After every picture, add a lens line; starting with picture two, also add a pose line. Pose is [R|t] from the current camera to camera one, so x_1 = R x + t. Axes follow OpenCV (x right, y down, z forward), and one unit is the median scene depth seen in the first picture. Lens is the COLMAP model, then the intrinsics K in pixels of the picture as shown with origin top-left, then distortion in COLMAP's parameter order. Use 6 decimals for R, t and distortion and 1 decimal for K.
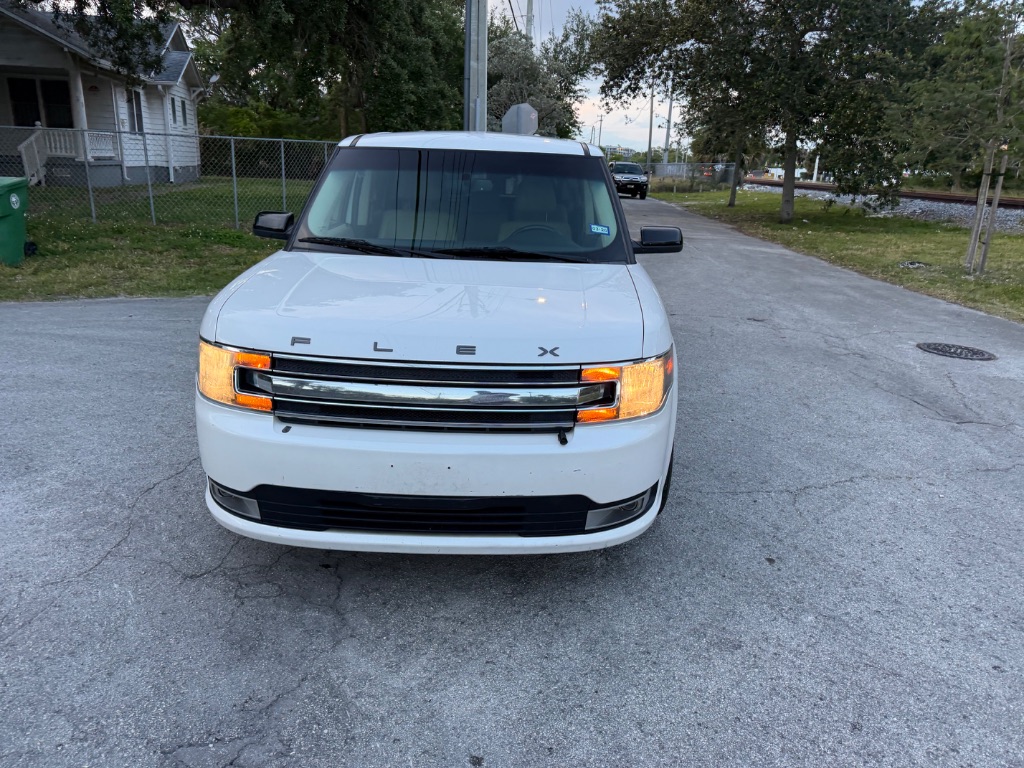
lens RADIAL K [[722.5, 0, 513.3], [0, 722.5, 379.5], [0, 0, 1]] dist [0.024475, -0.027803]
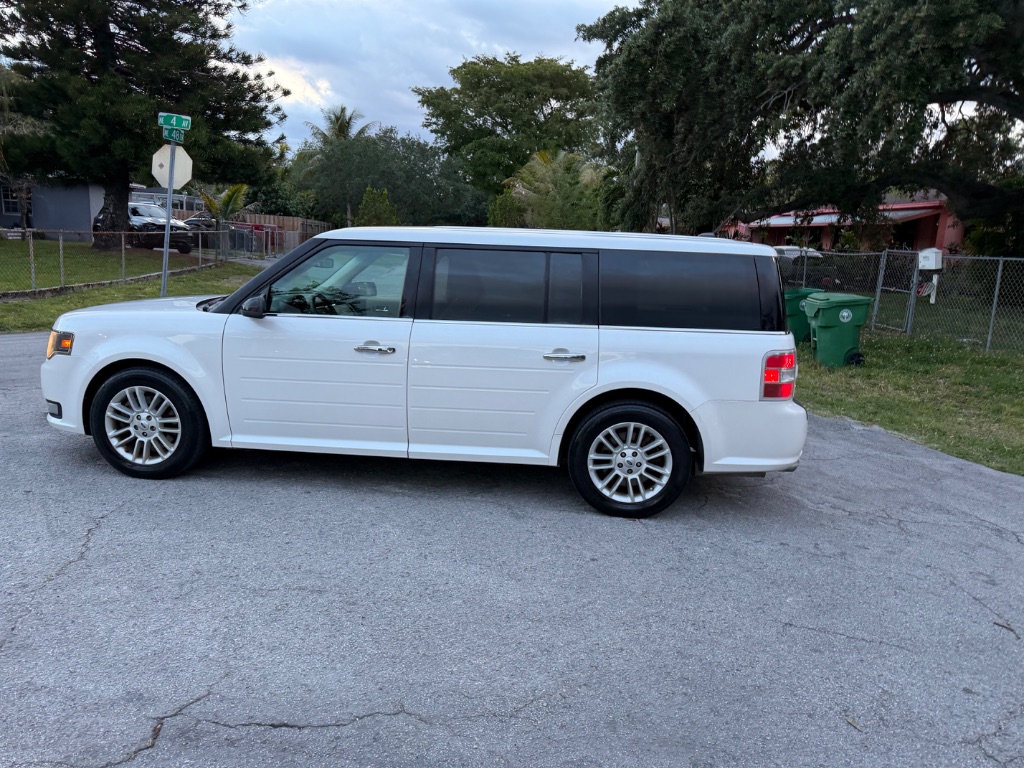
lens RADIAL K [[722.5, 0, 510.2], [0, 722.5, 382.7], [0, 0, 1]] dist [0.024475, -0.027803]
pose [[-0.066090, 0.146633, -0.986981, 1.258346], [-0.336179, 0.928041, 0.160387, -0.380556], [0.939476, 0.342402, -0.012039, 1.372169]]
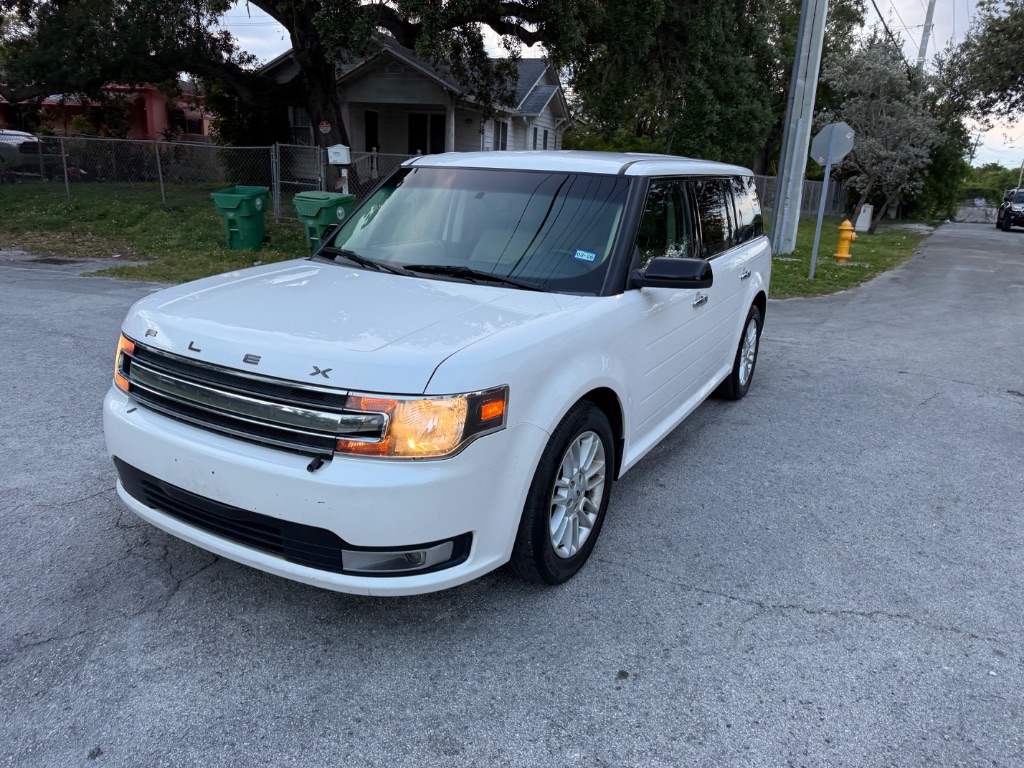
lens RADIAL K [[722.5, 0, 514.6], [0, 722.5, 377.5], [0, 0, 1]] dist [0.024475, -0.027803]
pose [[0.879310, 0.134285, -0.456925, 0.422536], [-0.149819, 0.988711, 0.002258, -0.042794], [0.452070, 0.066470, 0.889502, 0.158738]]
